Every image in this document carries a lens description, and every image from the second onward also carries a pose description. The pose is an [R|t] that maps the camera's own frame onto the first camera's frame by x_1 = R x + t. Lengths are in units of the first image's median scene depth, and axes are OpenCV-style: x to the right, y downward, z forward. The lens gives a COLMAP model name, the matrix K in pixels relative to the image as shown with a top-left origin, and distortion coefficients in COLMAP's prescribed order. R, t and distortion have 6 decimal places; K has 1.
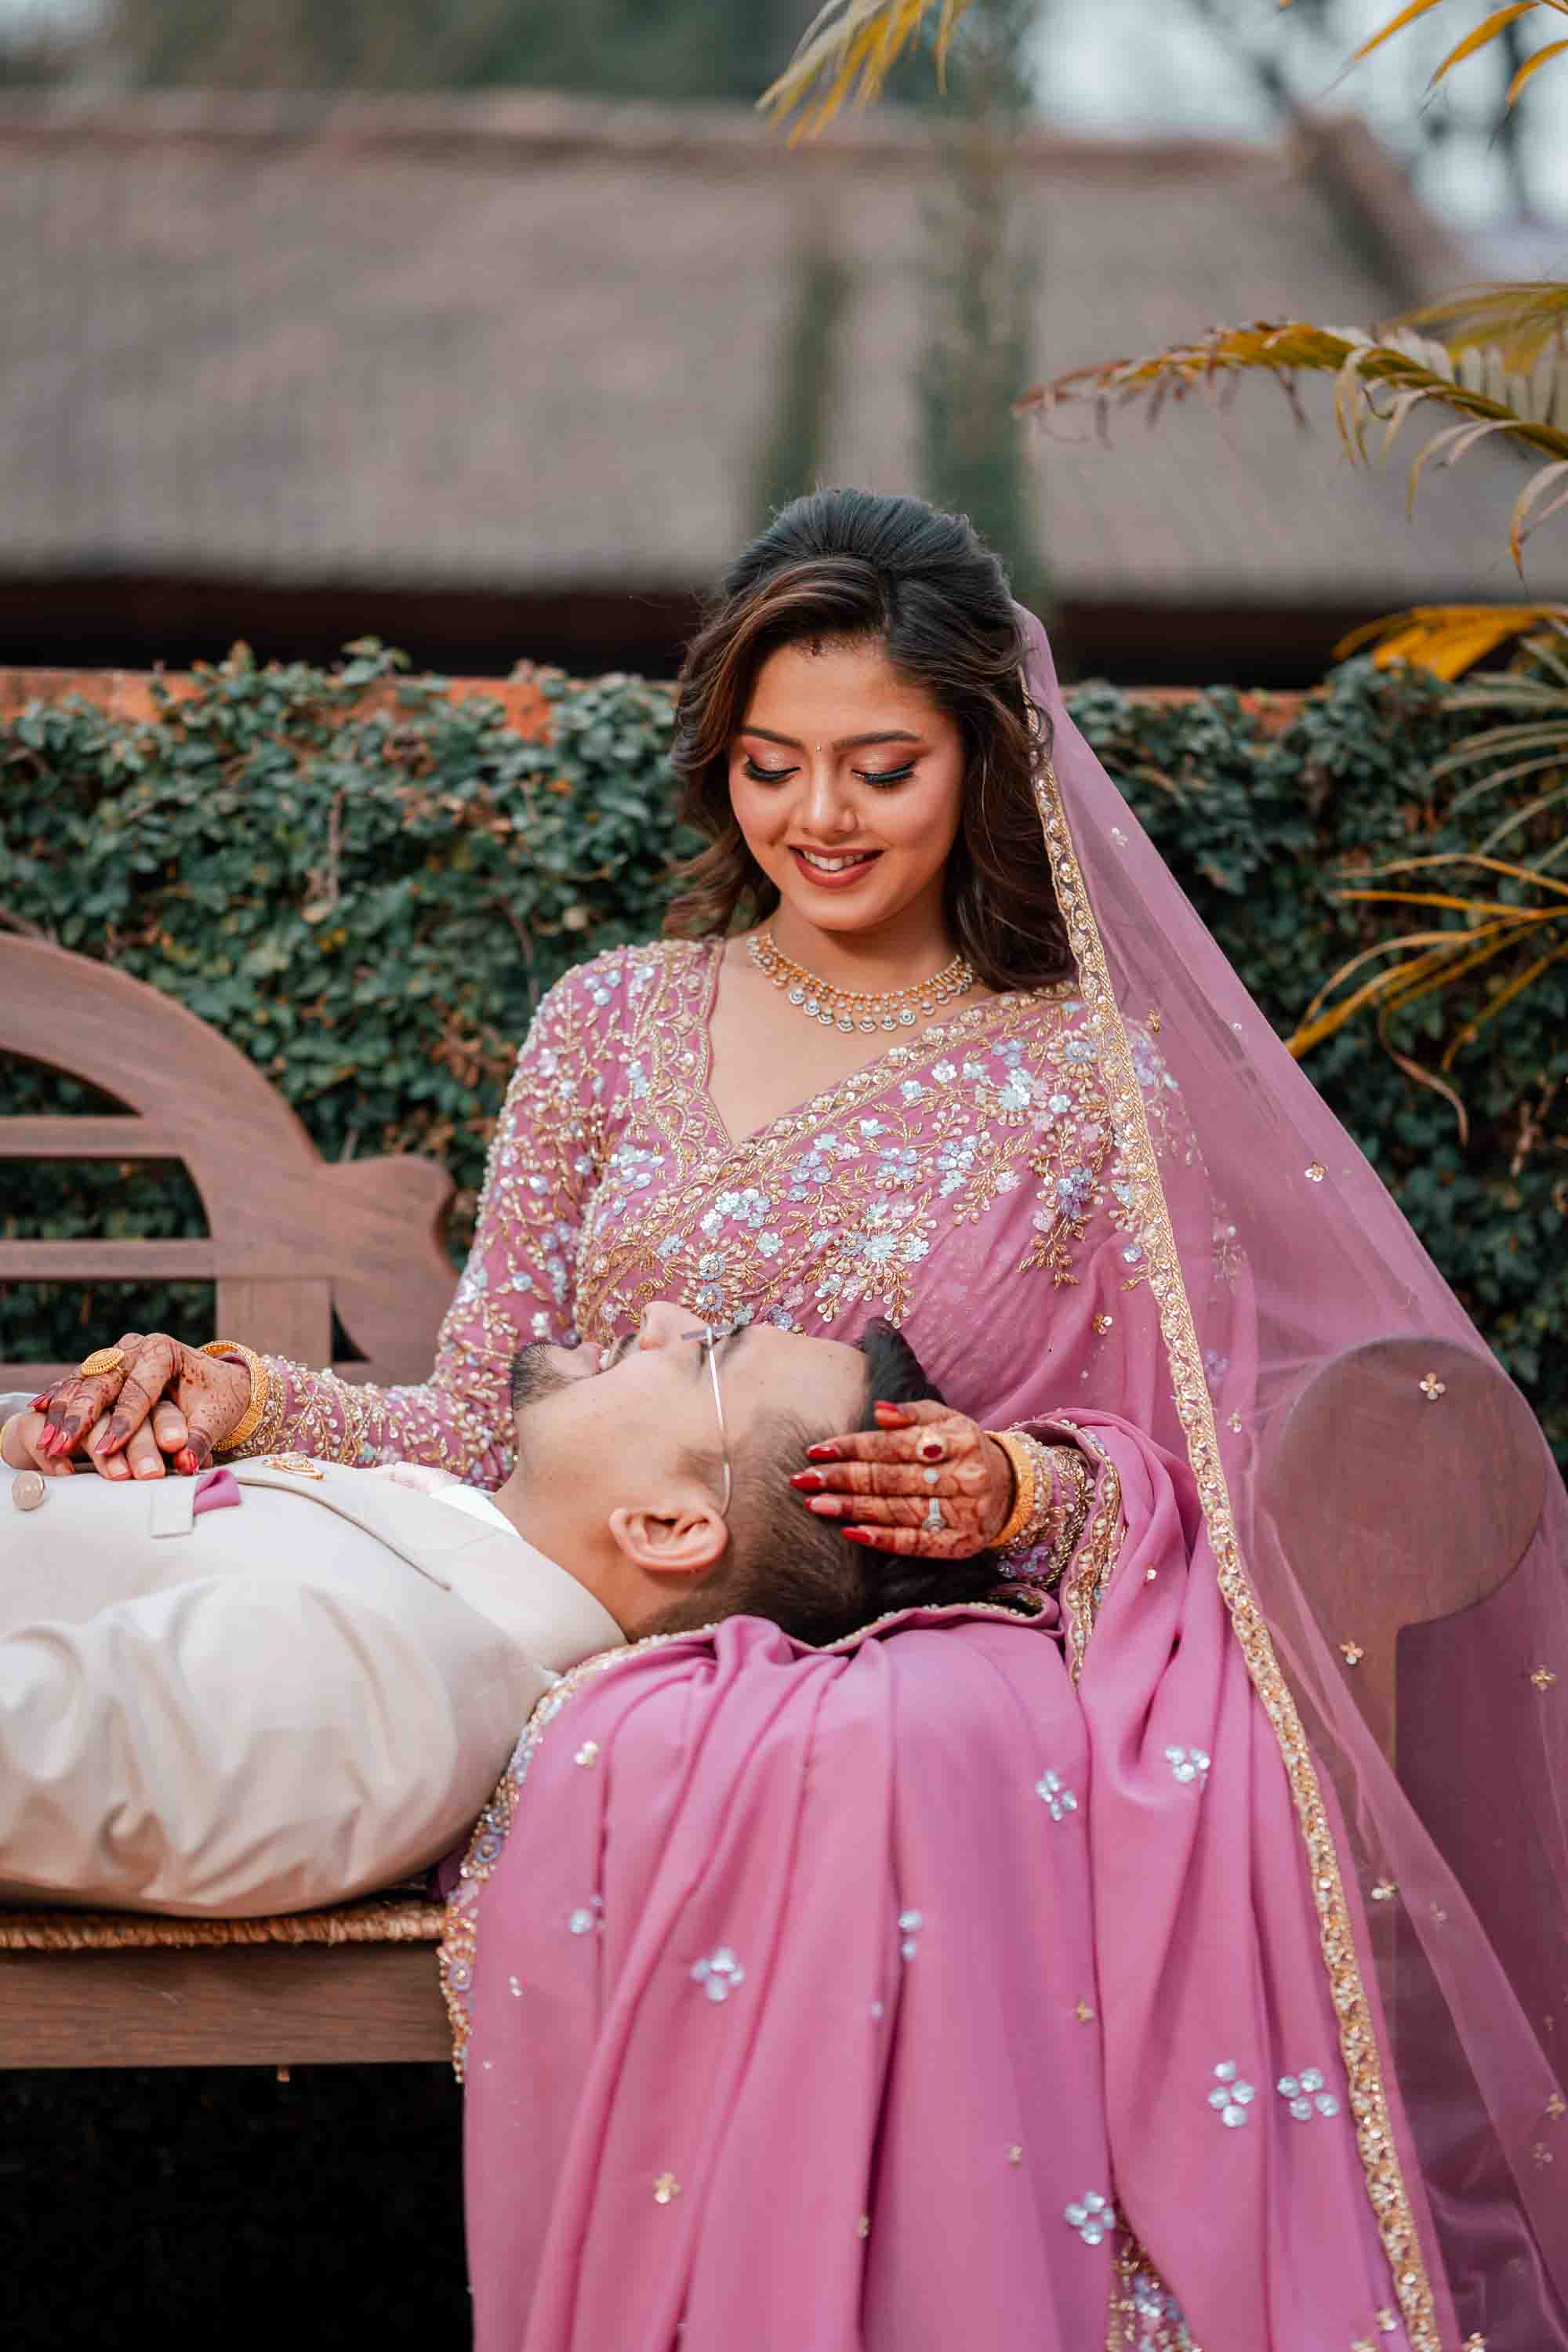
lens RADIAL K [[5525.7, 0, 778.2], [0, 5525.7, 1171.1], [0, 0, 1]] dist [-0.079256, 0.000000]
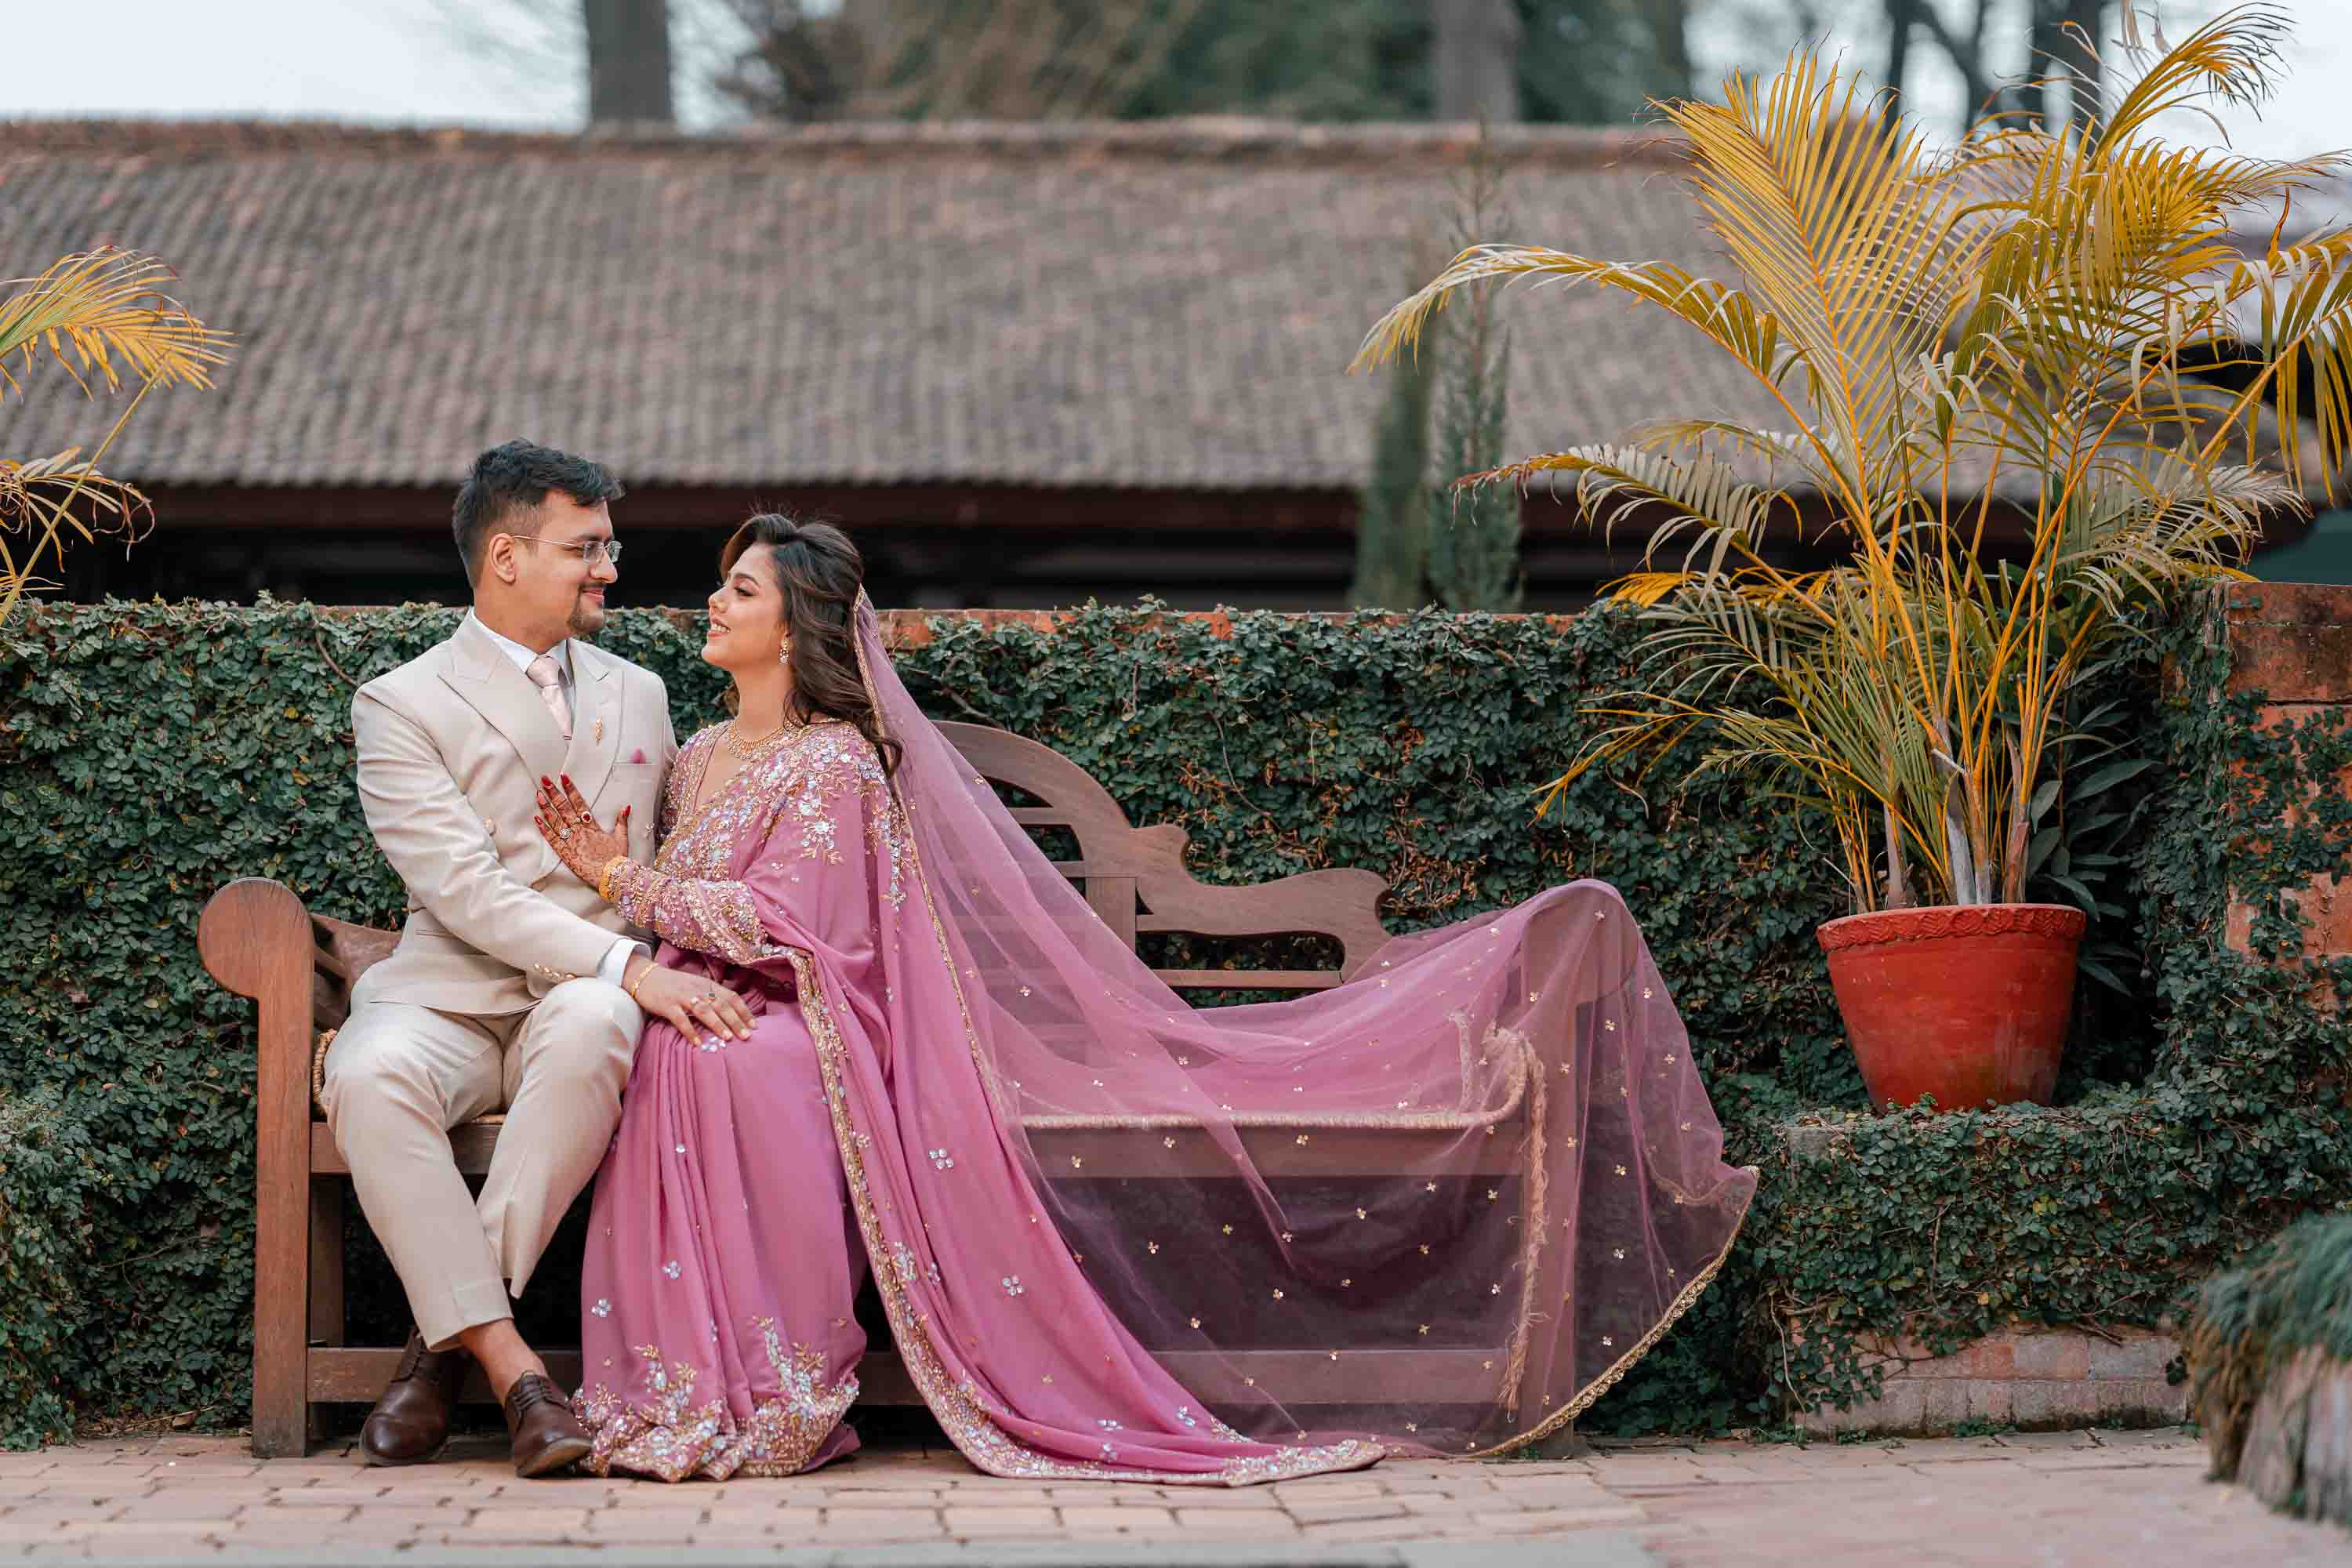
lens RADIAL K [[5525.7, 0, 1176.8], [0, 5525.7, 784.3], [0, 0, 1]] dist [-0.079256, 0.000000]
pose [[0.998306, -0.005337, -0.057941, 0.065531], [0.003216, 0.999323, -0.036649, 0.061882], [0.058097, 0.036400, 0.997647, -1.221691]]
